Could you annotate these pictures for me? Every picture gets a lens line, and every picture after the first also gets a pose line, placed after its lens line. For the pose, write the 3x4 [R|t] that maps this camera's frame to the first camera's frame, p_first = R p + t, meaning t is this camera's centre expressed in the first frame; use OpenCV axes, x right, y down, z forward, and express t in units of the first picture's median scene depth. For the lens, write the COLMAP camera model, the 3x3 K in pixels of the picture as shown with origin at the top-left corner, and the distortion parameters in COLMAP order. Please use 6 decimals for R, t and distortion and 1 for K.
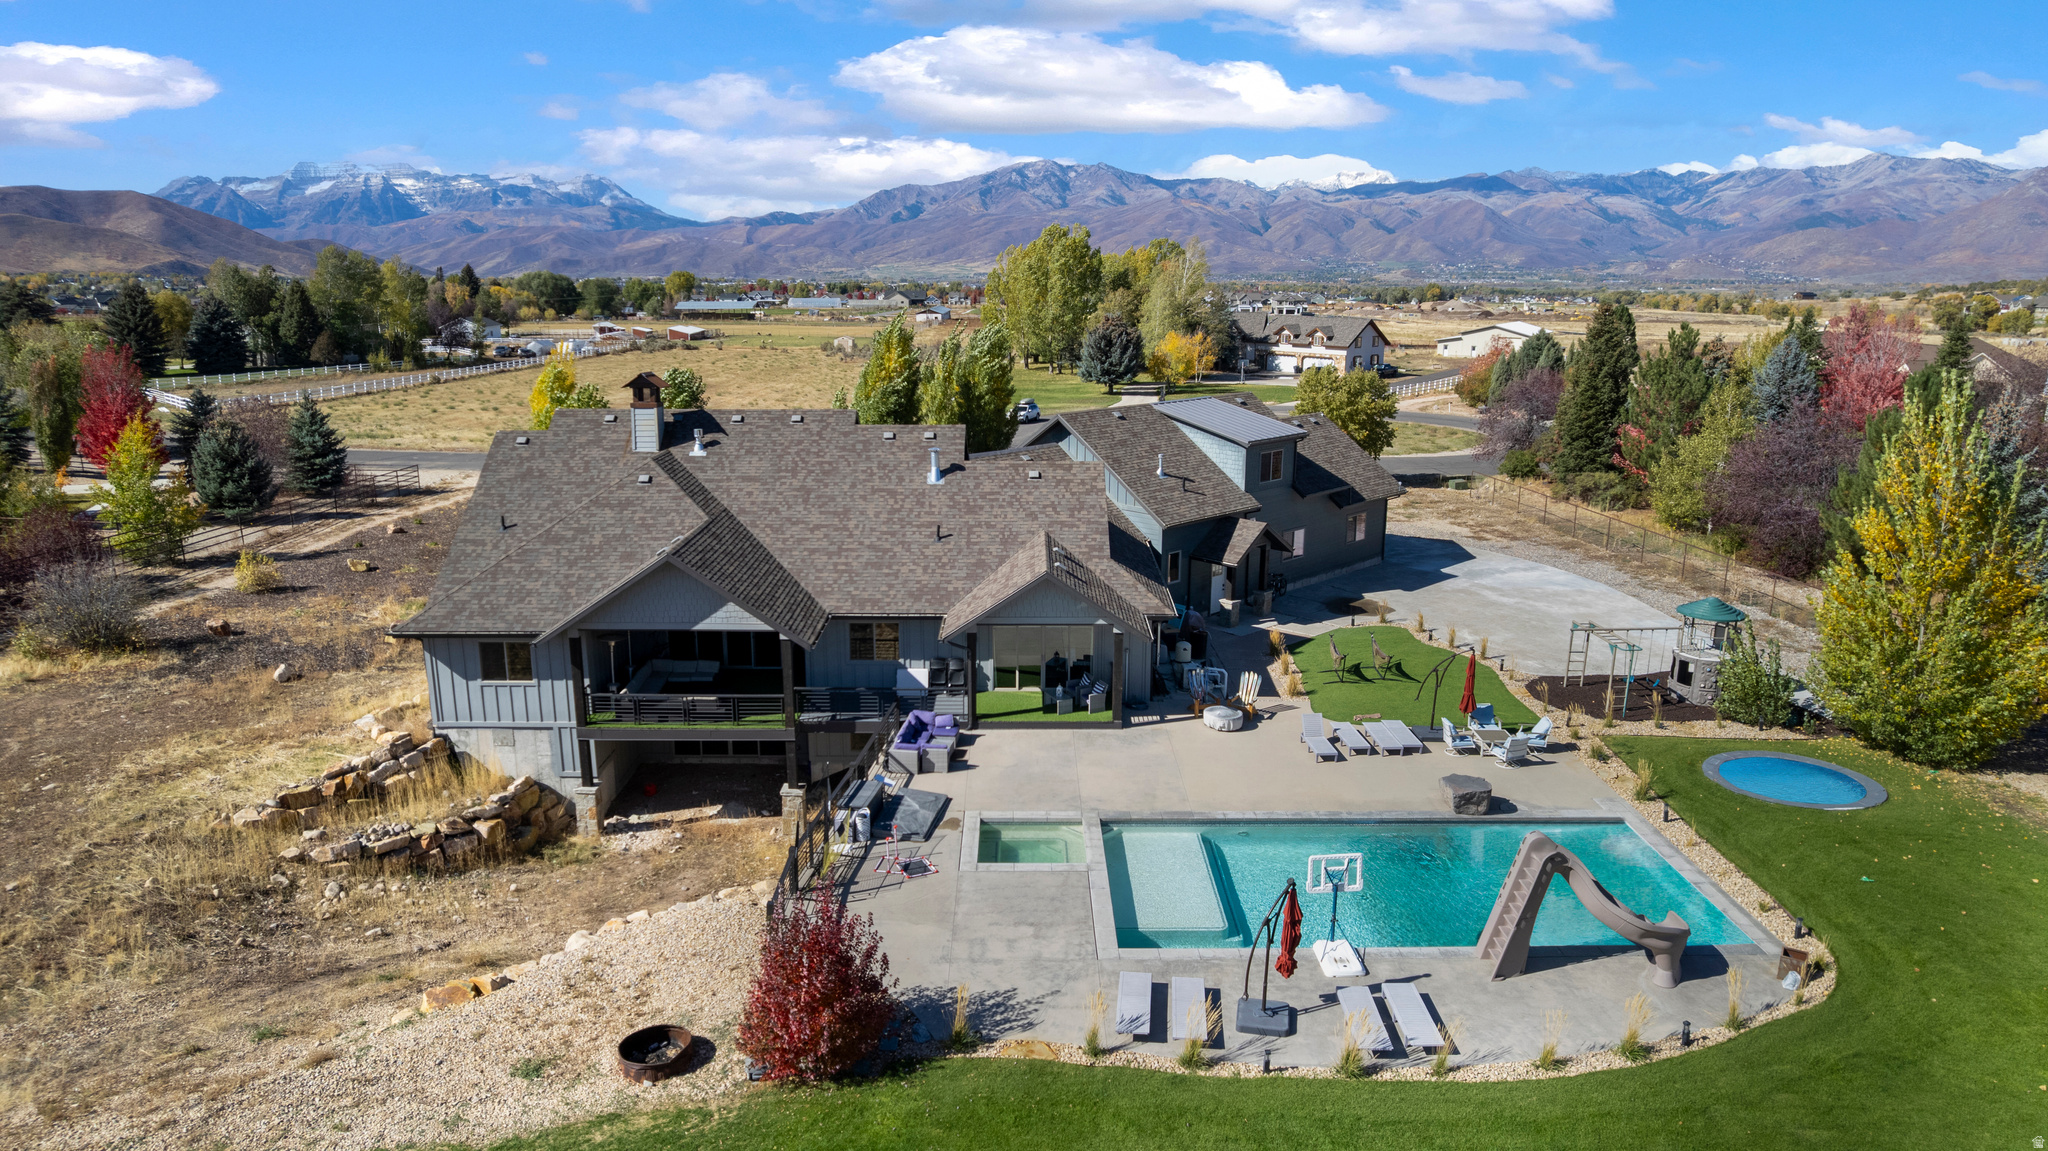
lens RADIAL K [[1301.7, 0, 1024.8], [0, 1301.7, 570.2], [0, 0, 1]] dist [-0.048604, 0.017278]
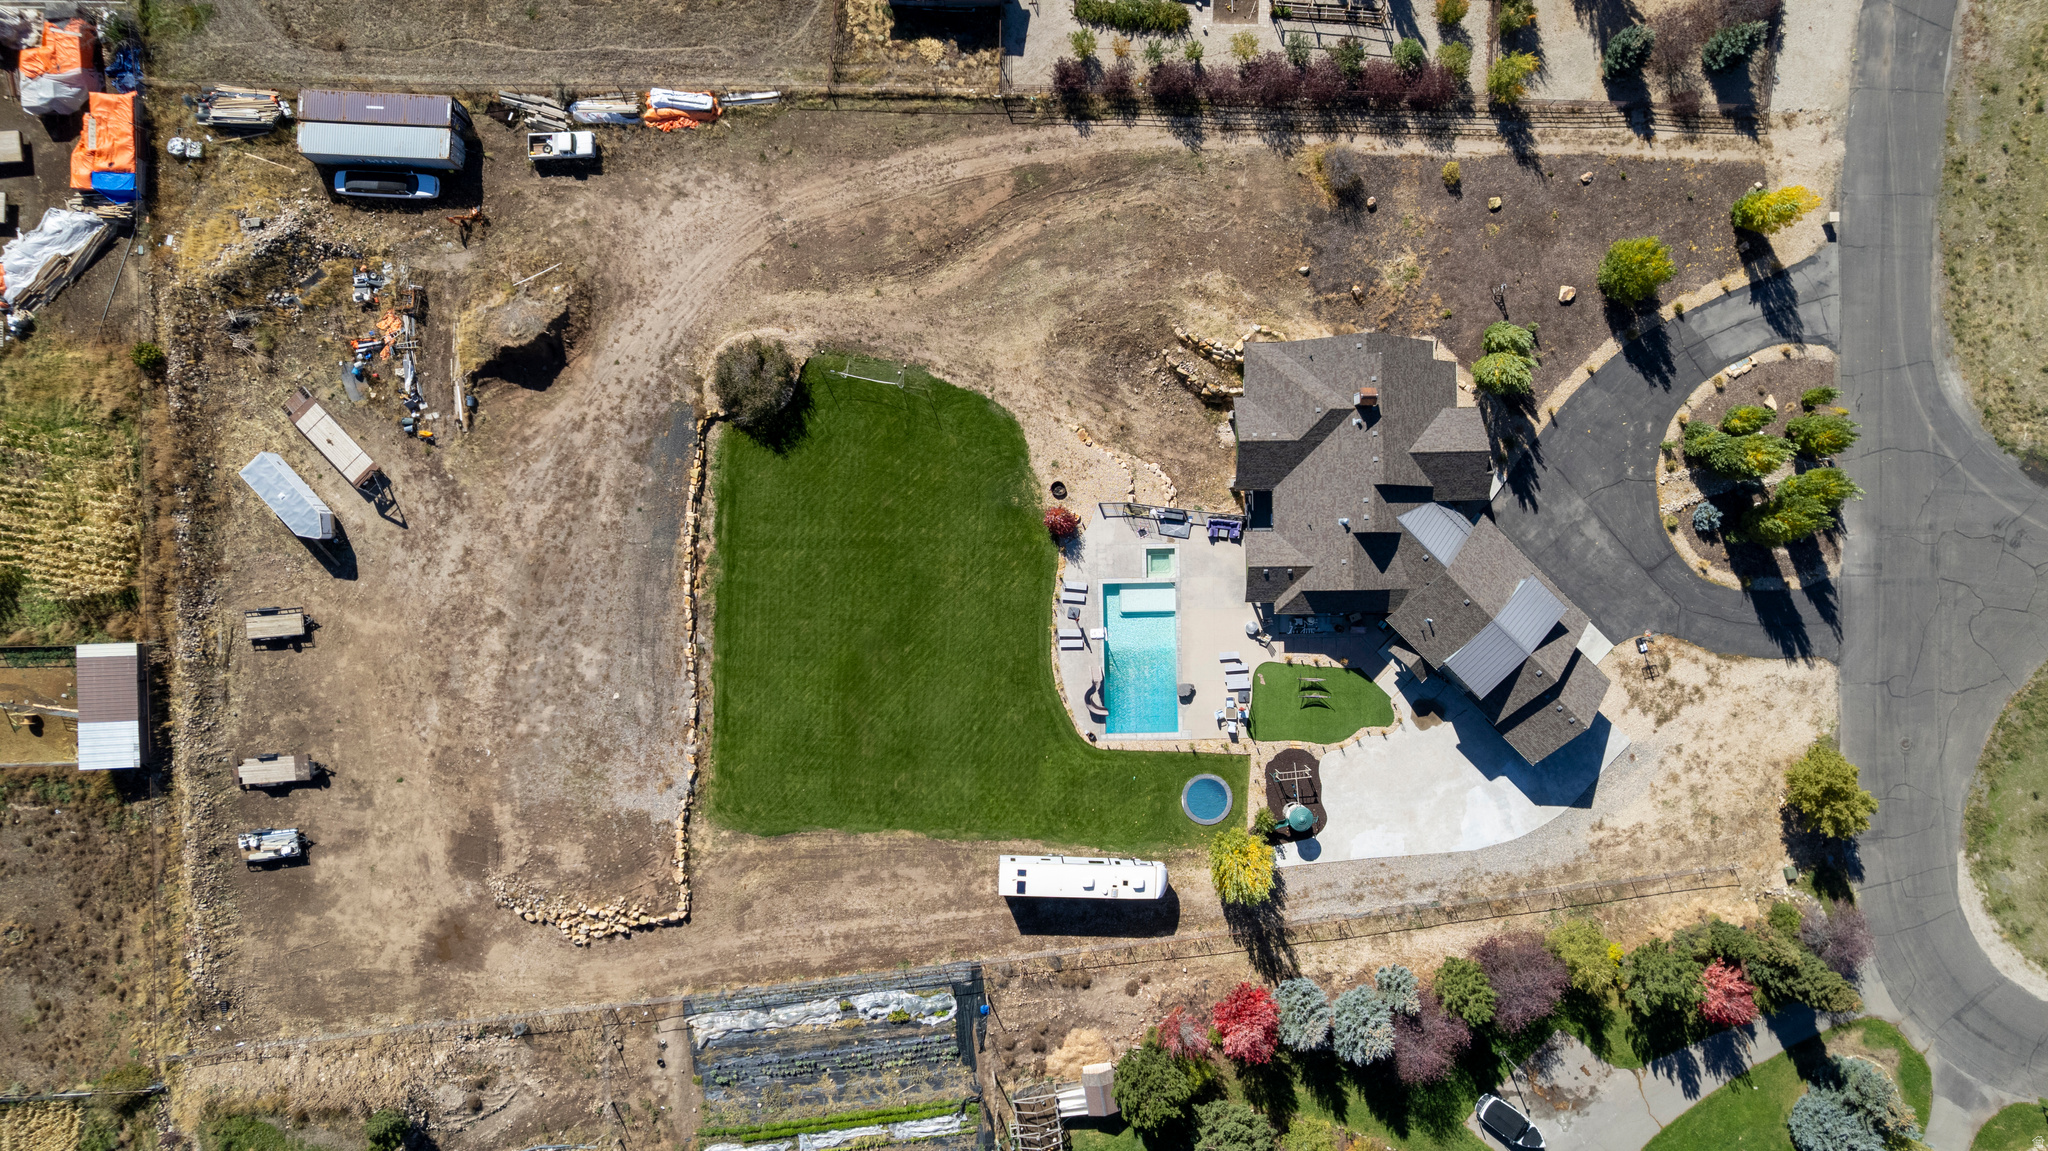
lens RADIAL K [[1301.7, 0, 1024.4], [0, 1301.7, 581.2], [0, 0, 1]] dist [-0.048604, 0.017278]
pose [[0.012874, 0.999906, 0.004619, 0.026271], [-0.248239, -0.001279, 0.968698, -2.448108], [0.968613, -0.013618, 0.248199, -0.207953]]
